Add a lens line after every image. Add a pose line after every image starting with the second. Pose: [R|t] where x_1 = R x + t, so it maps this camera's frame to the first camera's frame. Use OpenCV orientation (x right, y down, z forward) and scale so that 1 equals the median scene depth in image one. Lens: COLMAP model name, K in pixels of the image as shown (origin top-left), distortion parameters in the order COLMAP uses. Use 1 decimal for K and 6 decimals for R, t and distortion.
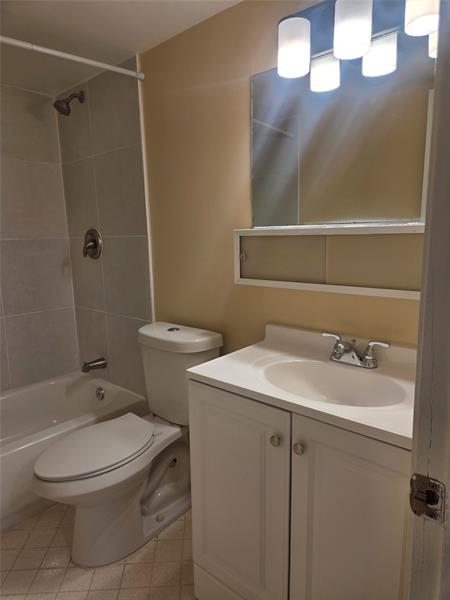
lens RADIAL K [[407.7, 0, 220.7], [0, 407.7, 297.2], [0, 0, 1]] dist [0.031071, -0.008176]
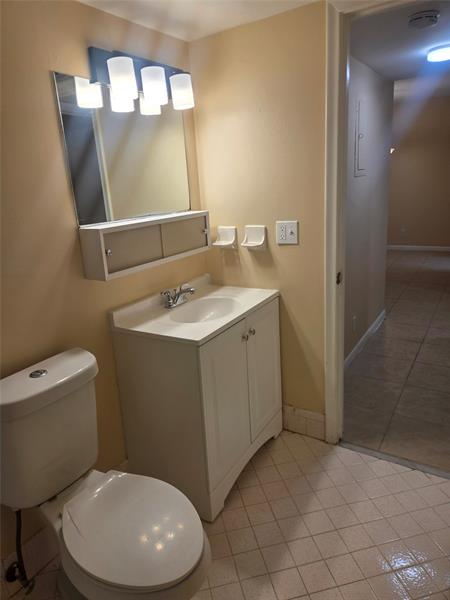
lens RADIAL K [[407.7, 0, 223.2], [0, 407.7, 303.1], [0, 0, 1]] dist [0.031071, -0.008176]
pose [[-0.177518, -0.248412, 0.952249, -0.656996], [0.227262, 0.931115, 0.285265, -0.135406], [-0.957517, 0.267050, -0.108836, 0.562725]]
